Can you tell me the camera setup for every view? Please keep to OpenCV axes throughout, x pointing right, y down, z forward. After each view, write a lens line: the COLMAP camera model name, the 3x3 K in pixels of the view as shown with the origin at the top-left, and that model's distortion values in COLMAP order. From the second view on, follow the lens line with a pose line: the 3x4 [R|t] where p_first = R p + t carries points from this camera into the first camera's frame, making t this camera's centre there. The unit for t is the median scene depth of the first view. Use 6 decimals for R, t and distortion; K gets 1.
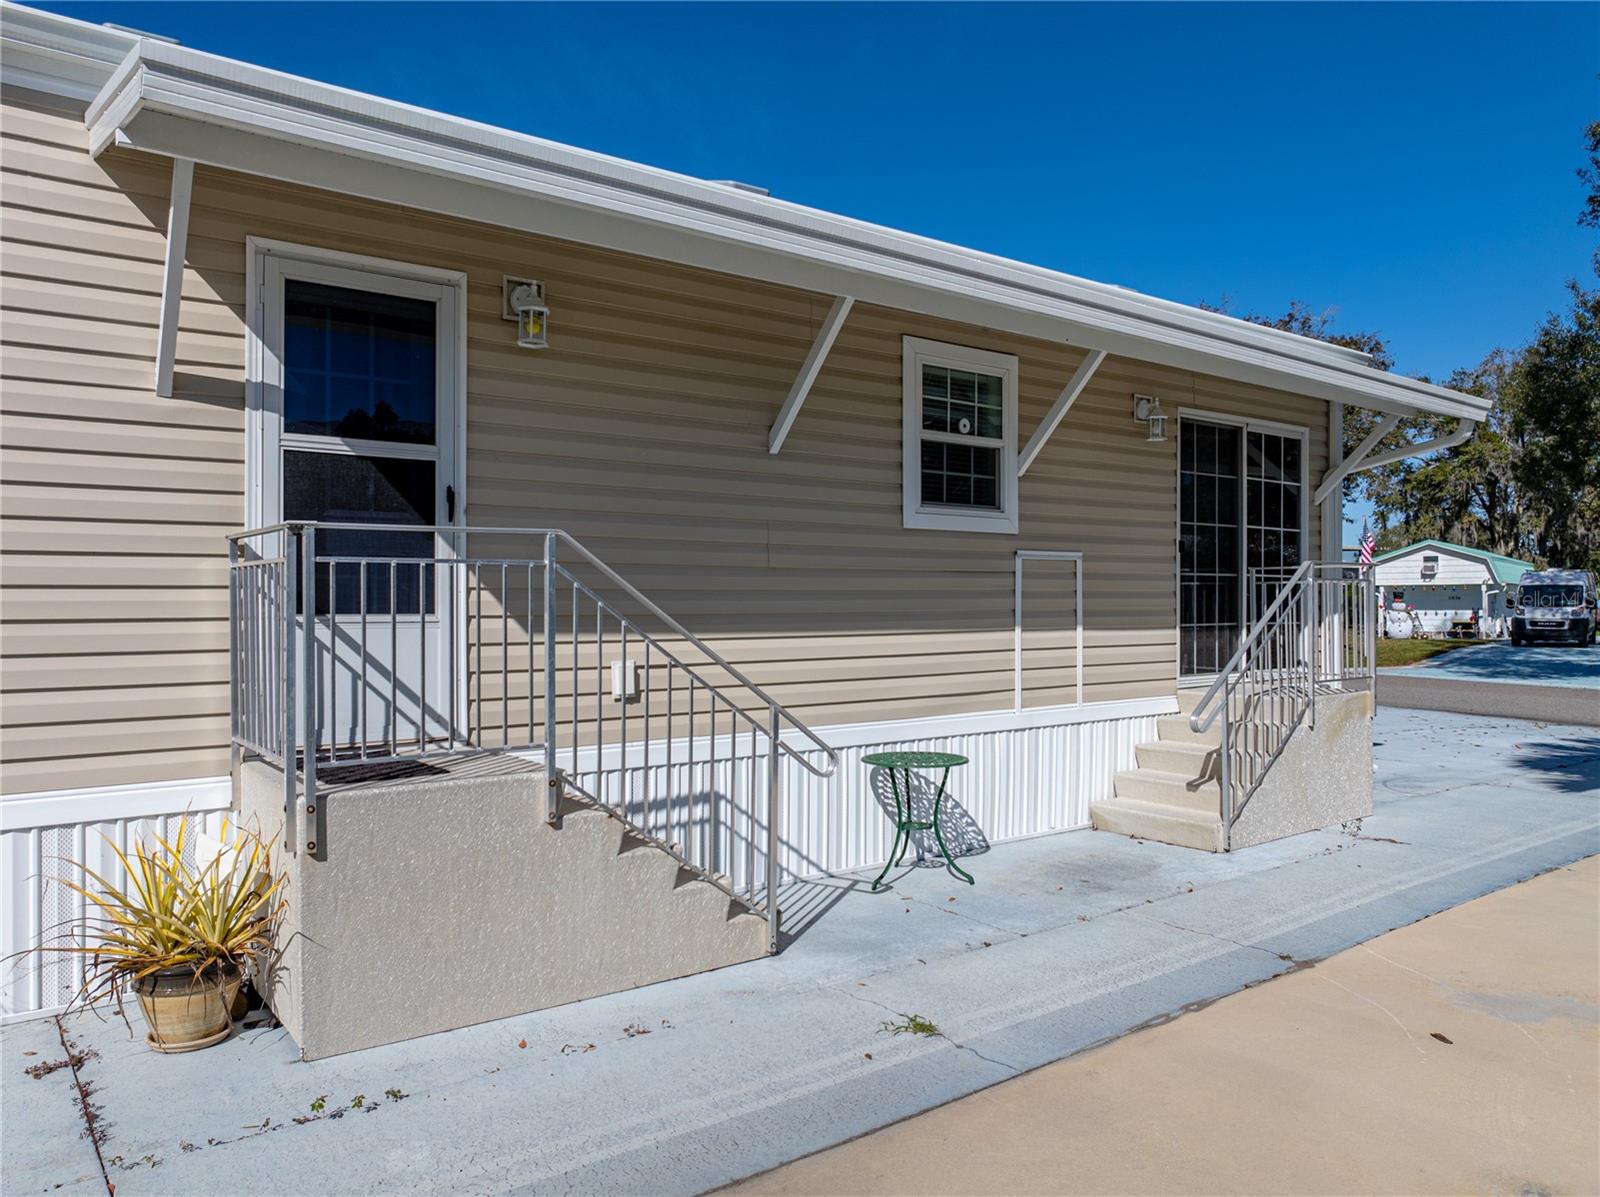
lens RADIAL K [[1140.6, 0, 788.4], [0, 1140.6, 627.8], [0, 0, 1]] dist [-0.032582, 0.020415]
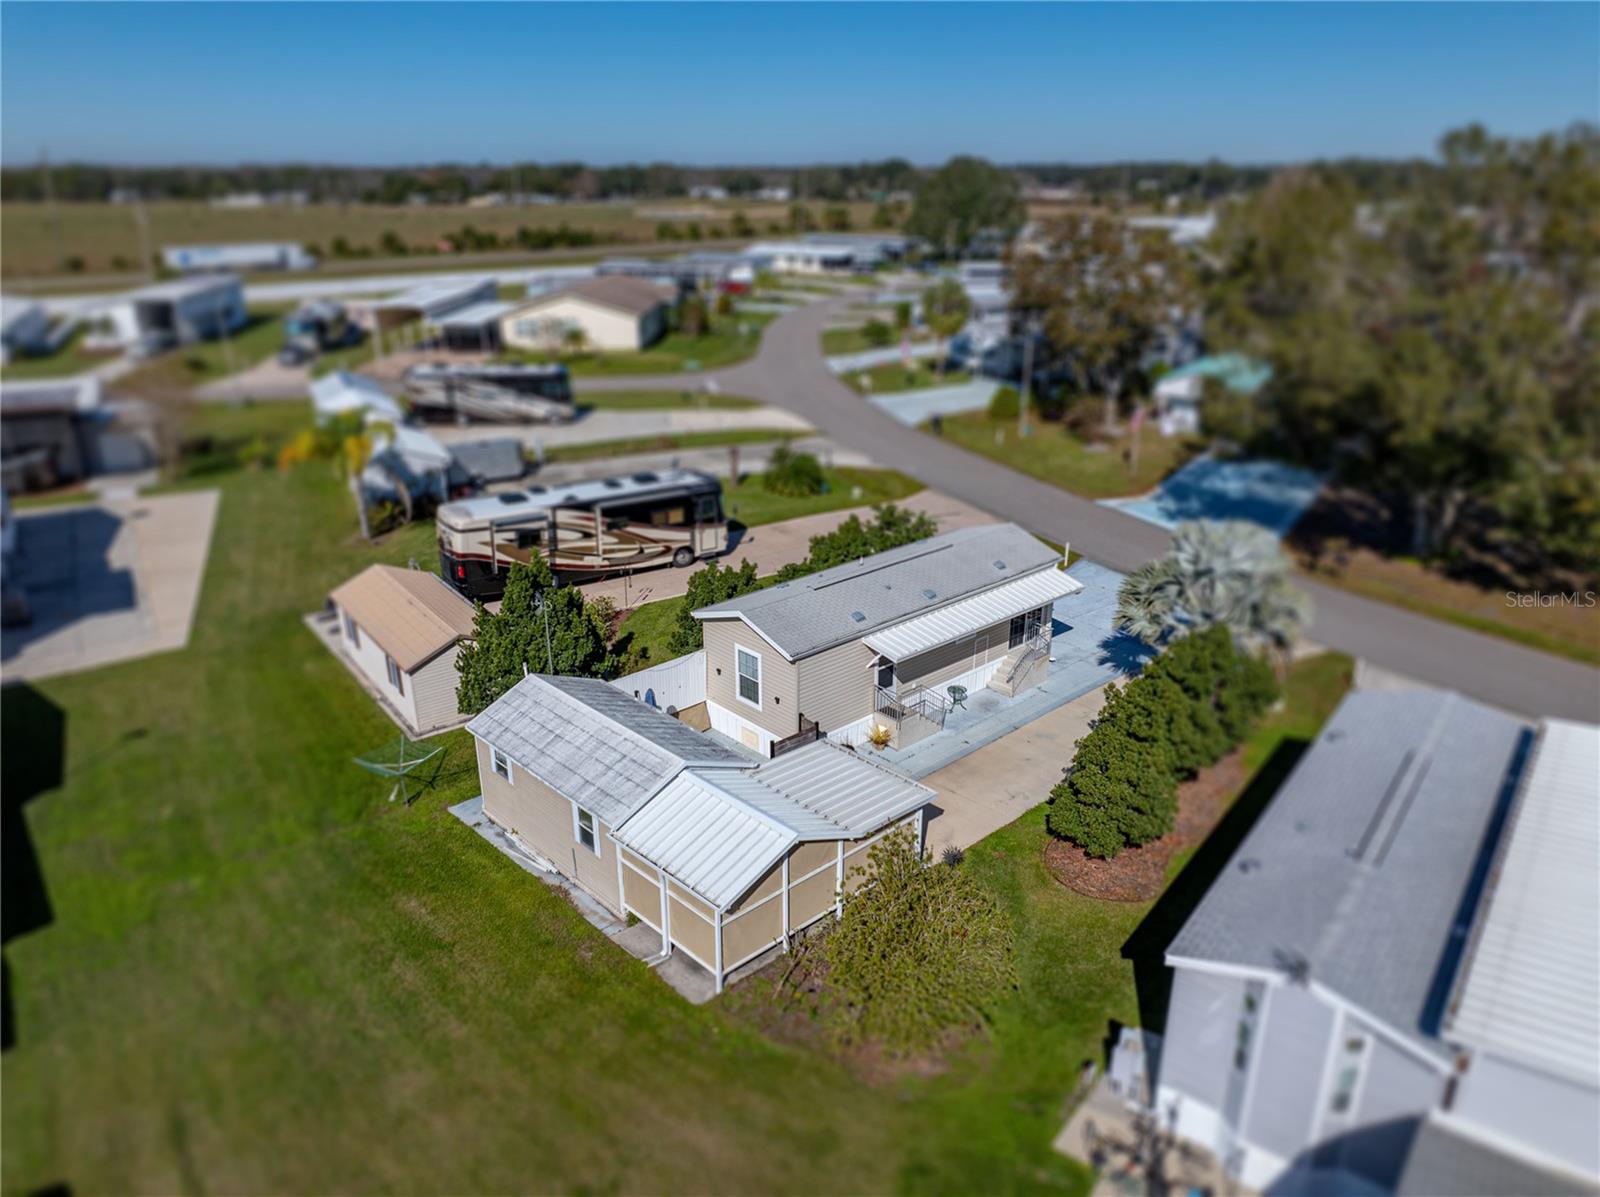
lens RADIAL K [[1140.6, 0, 792.2], [0, 1140.6, 602.7], [0, 0, 1]] dist [-0.032582, 0.020415]
pose [[0.994449, -0.029953, 0.100863, -1.059824], [-0.007022, 0.937591, 0.347668, -1.889912], [-0.104981, -0.346447, 0.932177, -3.382901]]
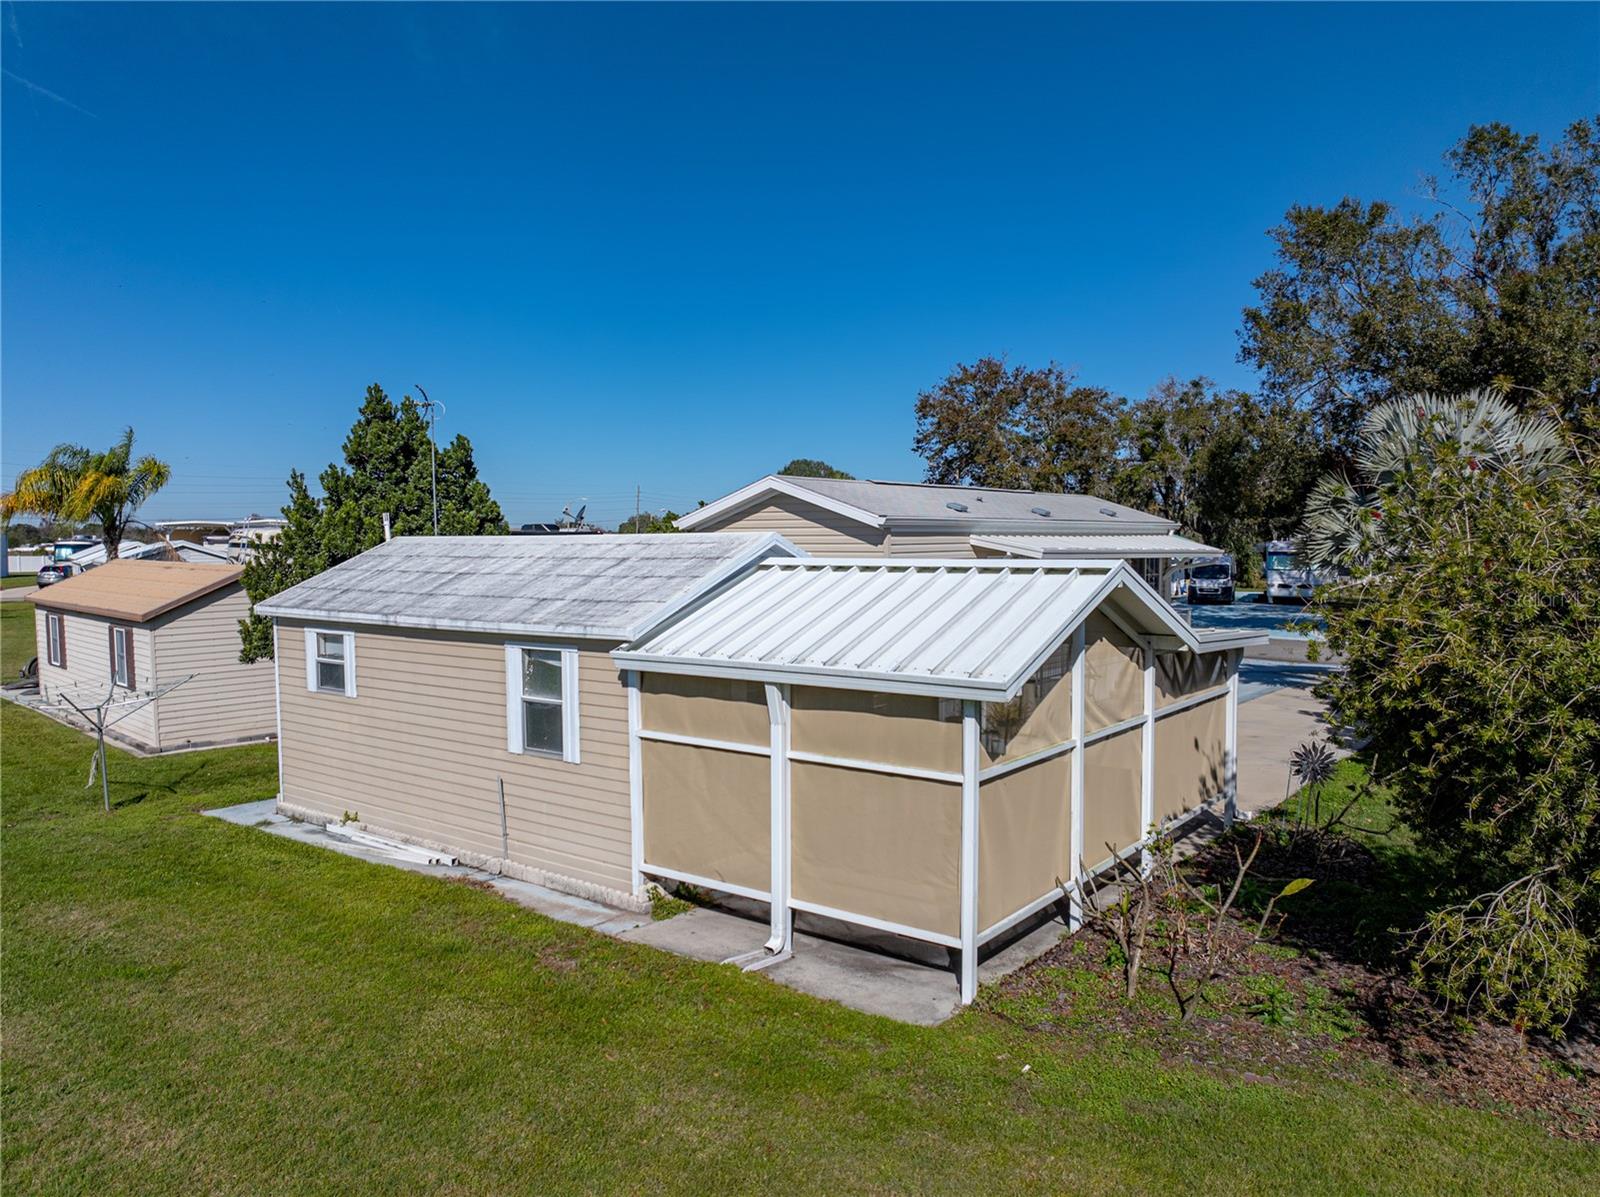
lens RADIAL K [[1140.6, 0, 794.8], [0, 1140.6, 613.4], [0, 0, 1]] dist [-0.032582, 0.020415]
pose [[0.965403, -0.009669, 0.260585, -1.423532], [-0.002328, 0.998953, 0.045691, -0.204035], [-0.260754, -0.044717, 0.964369, -1.800253]]
